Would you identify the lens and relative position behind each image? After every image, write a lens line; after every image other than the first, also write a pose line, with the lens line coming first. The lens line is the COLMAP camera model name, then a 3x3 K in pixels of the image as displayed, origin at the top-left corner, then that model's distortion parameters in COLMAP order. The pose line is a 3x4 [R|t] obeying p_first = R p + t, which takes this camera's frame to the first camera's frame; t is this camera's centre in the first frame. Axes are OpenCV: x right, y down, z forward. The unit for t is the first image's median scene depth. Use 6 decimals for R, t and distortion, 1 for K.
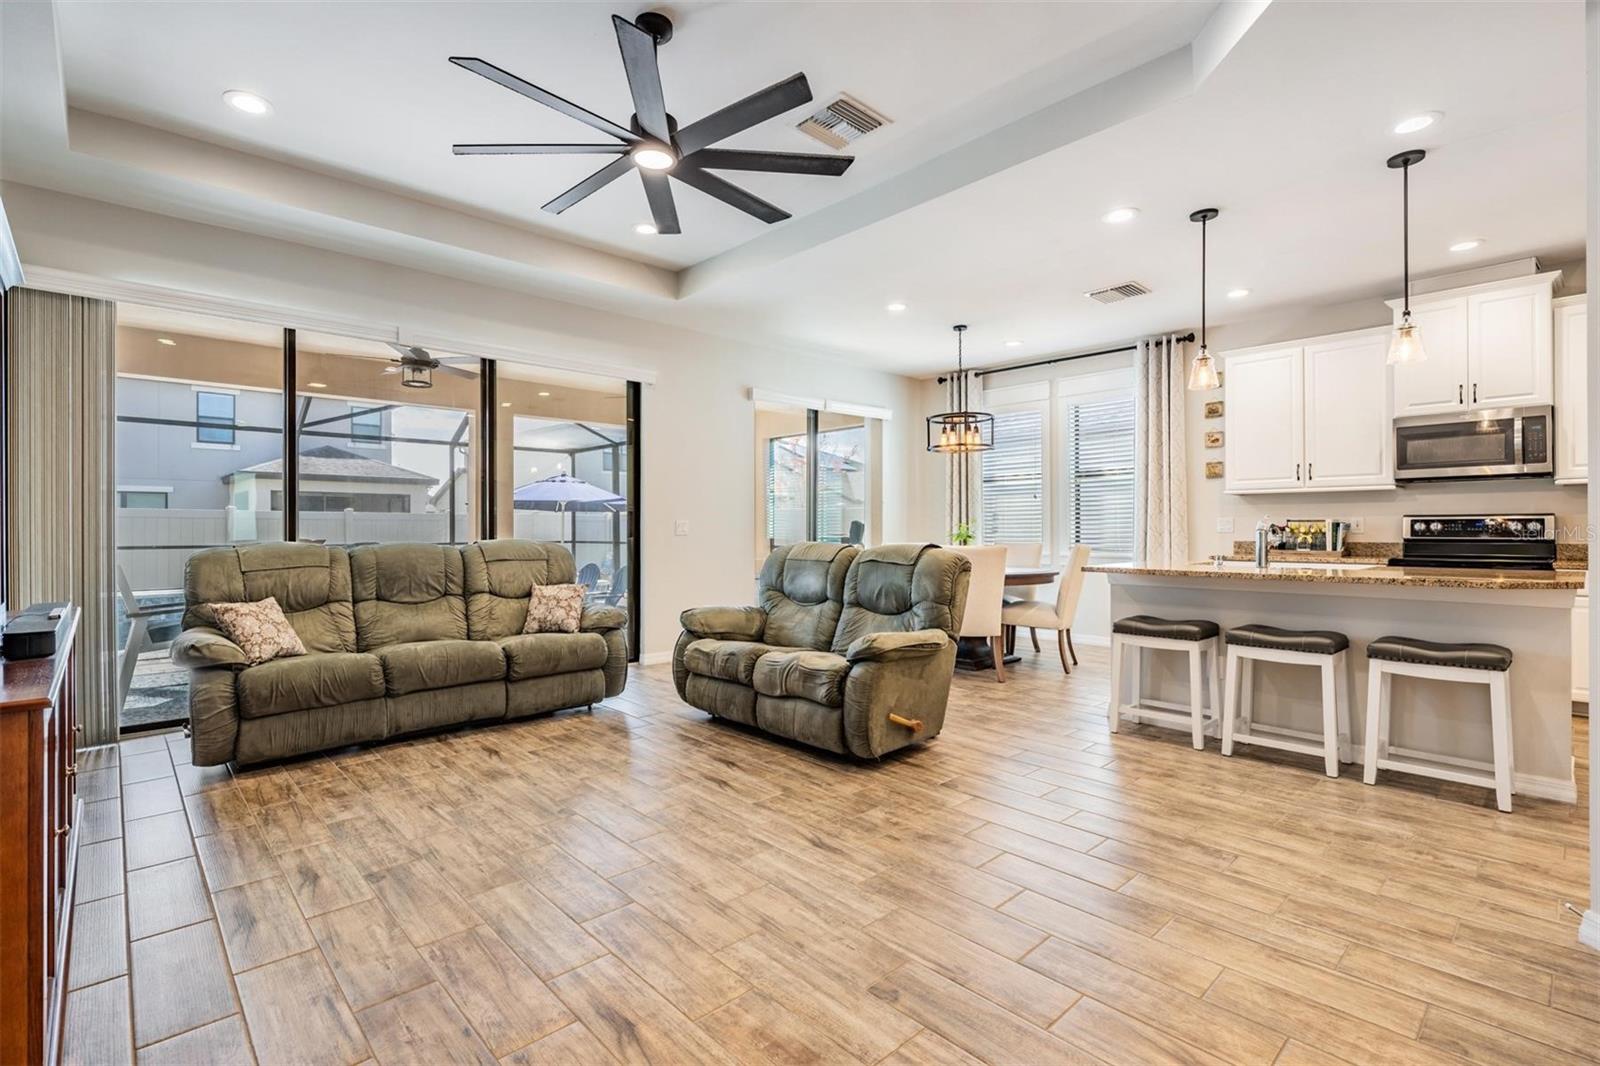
lens RADIAL K [[721.3, 0, 798.4], [0, 721.3, 532.3], [0, 0, 1]] dist [0.002918, -0.001606]
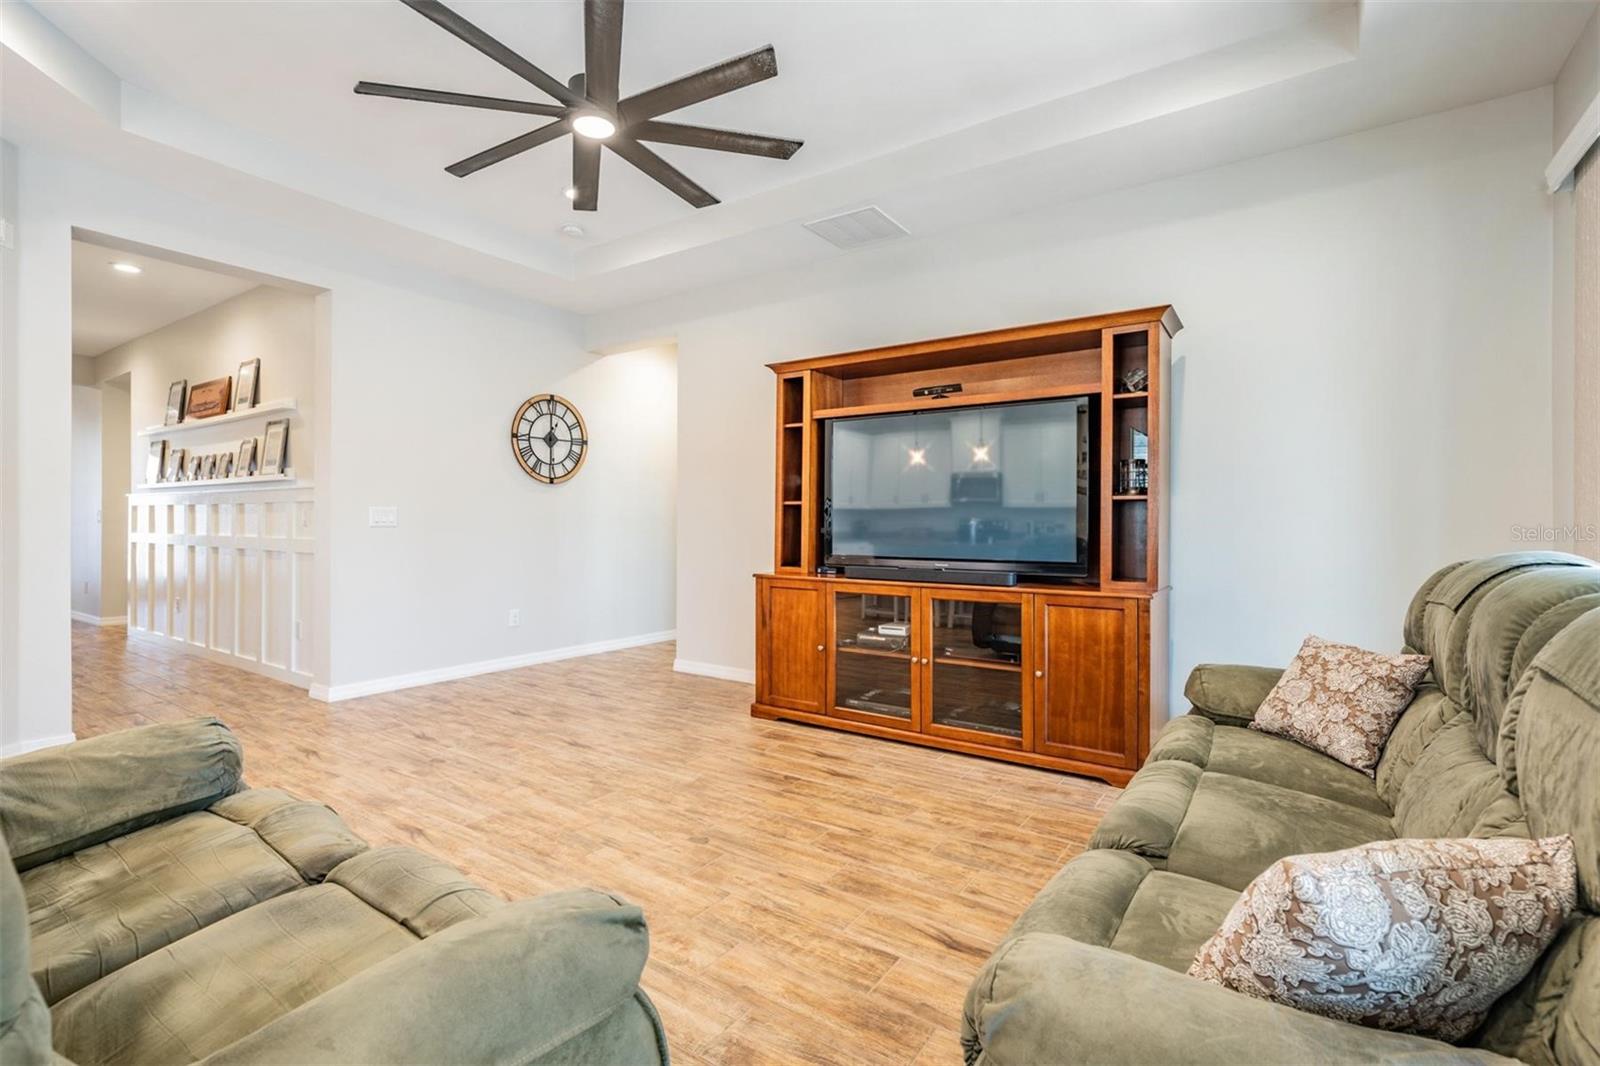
lens RADIAL K [[721.3, 0, 806.1], [0, 721.3, 518.7], [0, 0, 1]] dist [0.002918, -0.001606]
pose [[-0.974986, -0.003997, -0.222228, -0.138029], [-0.004417, 0.999989, 0.001393, -0.005887], [0.222220, 0.002340, -0.974994, 1.043842]]
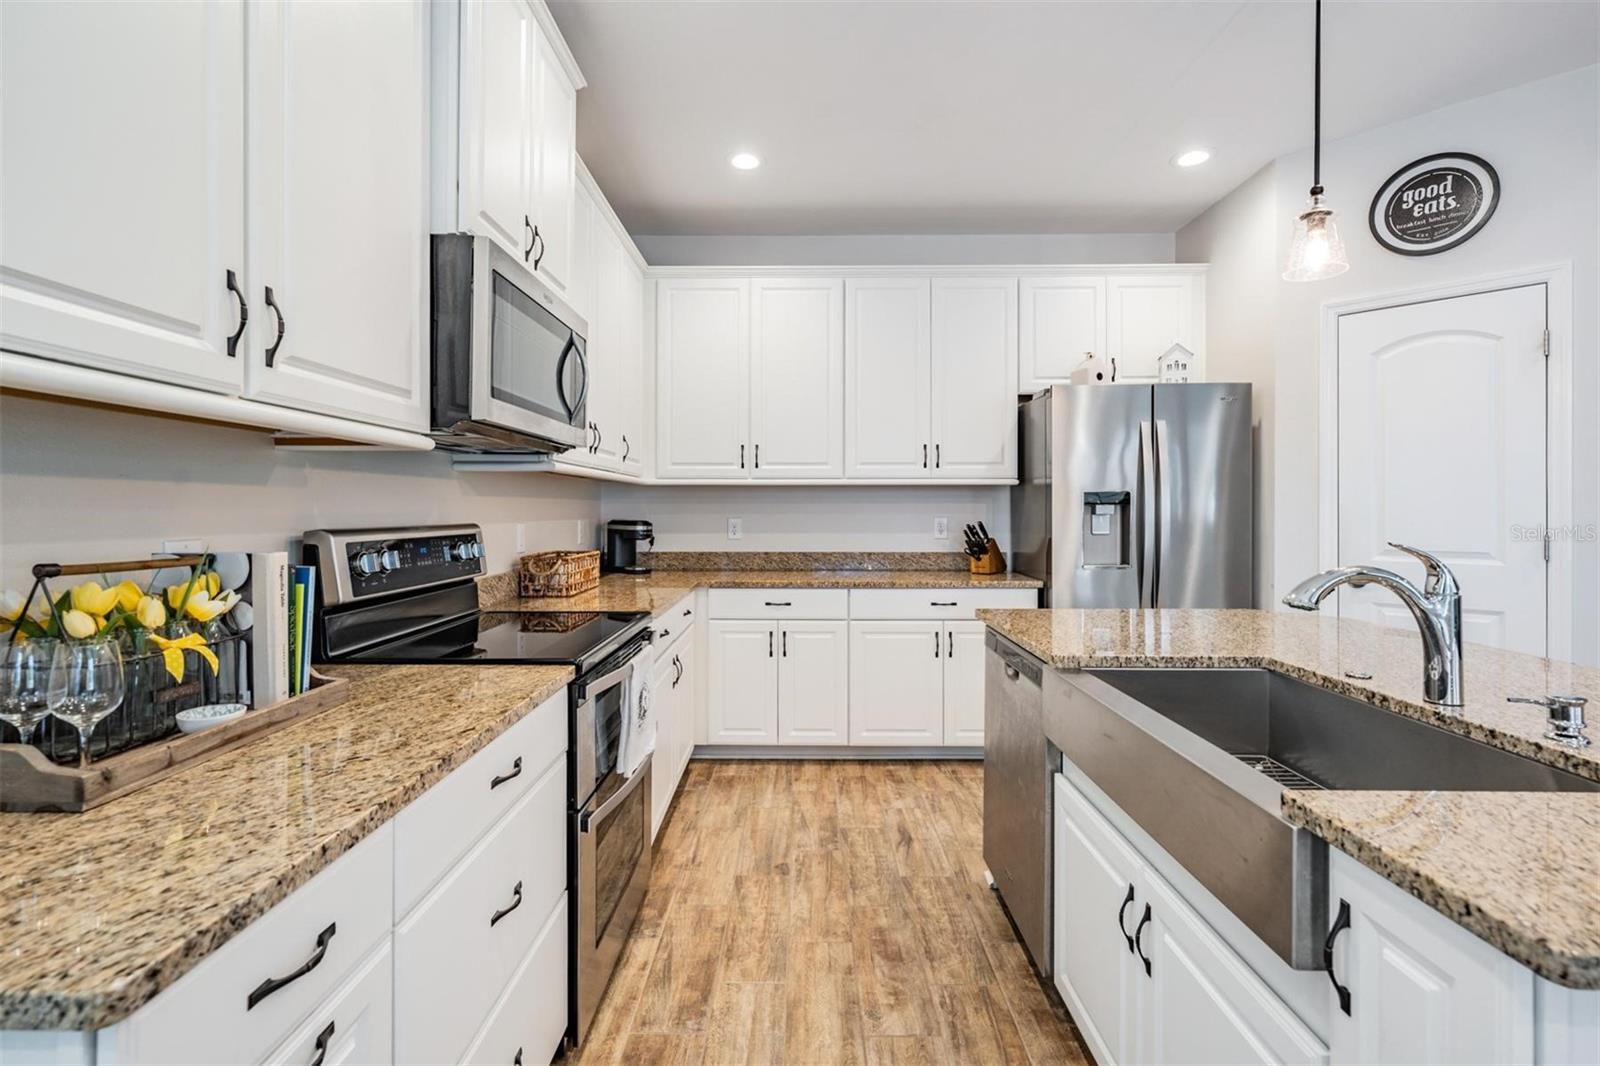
lens RADIAL K [[721.3, 0, 793.6], [0, 721.3, 510.7], [0, 0, 1]] dist [0.002918, -0.001606]
pose [[-0.719750, 0.001565, 0.694232, 0.482249], [0.006932, 0.999964, 0.004932, -0.032903], [-0.694199, 0.008362, -0.719735, 1.105321]]
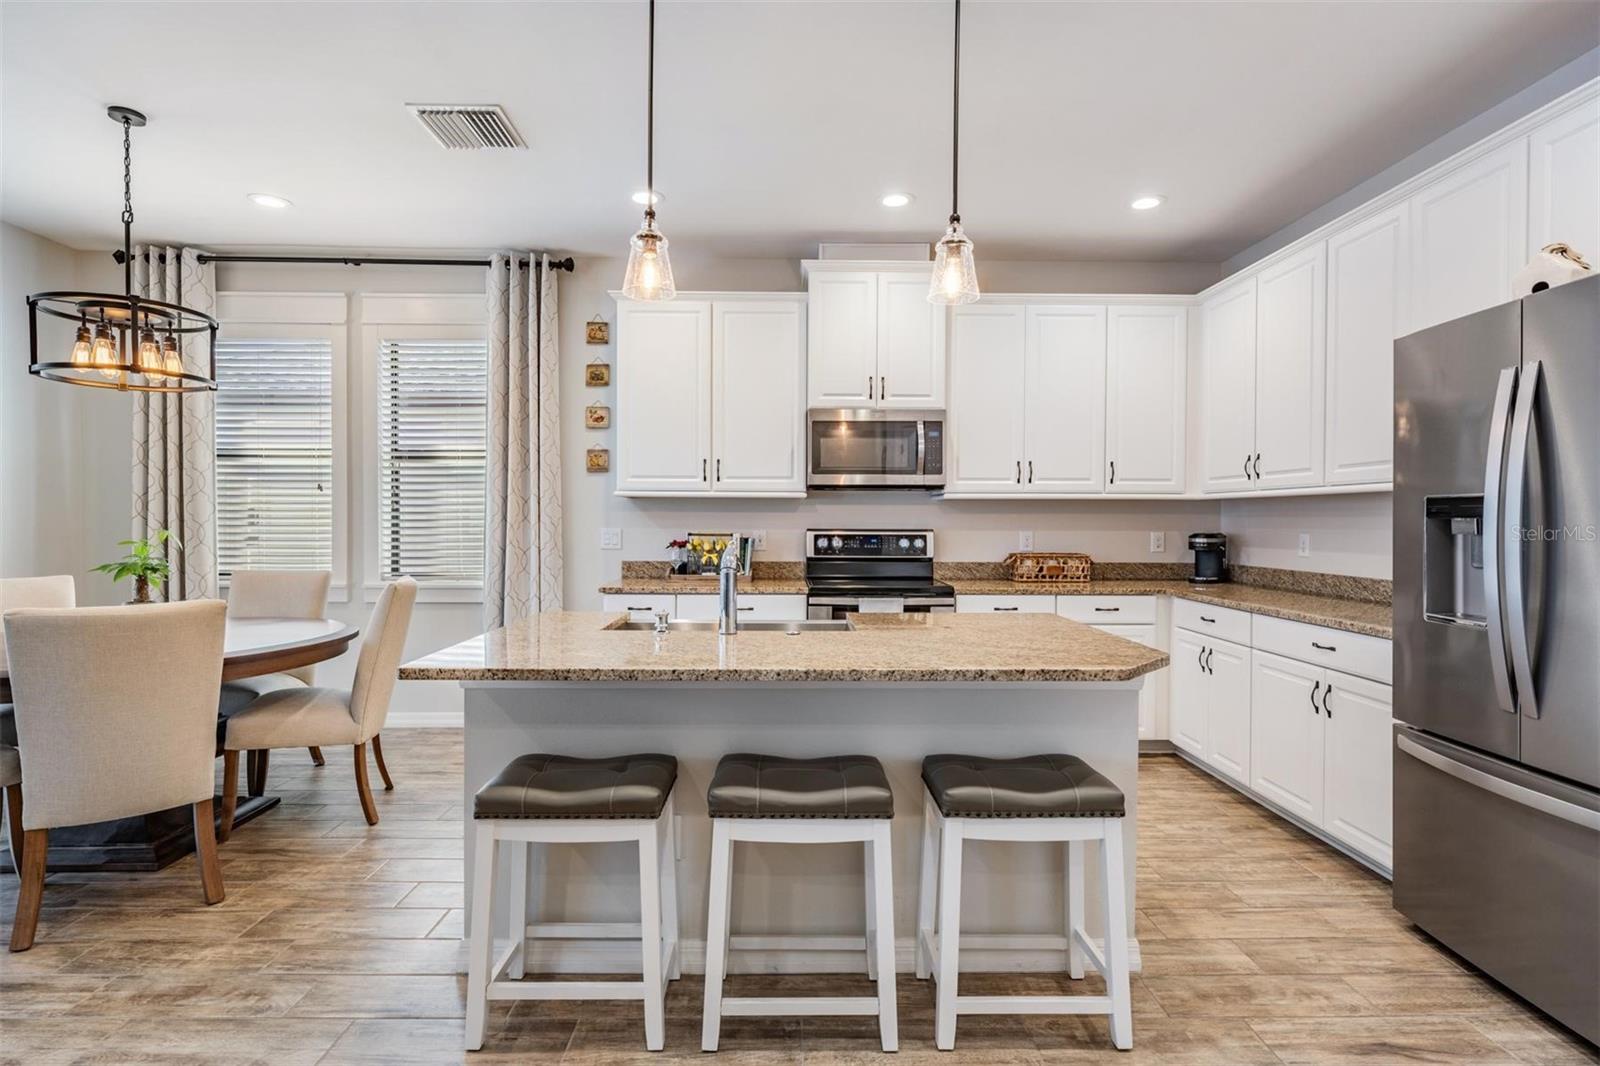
lens RADIAL K [[790.0, 0, 792.7], [0, 790.0, 523.6], [0, 0, 1]] dist [-0.001200, 0.001788]
pose [[0.673465, 0.002971, 0.739213, 0.162993], [-0.001636, 0.999995, -0.002530, -0.027980], [-0.739217, 0.000495, 0.673467, 0.411793]]
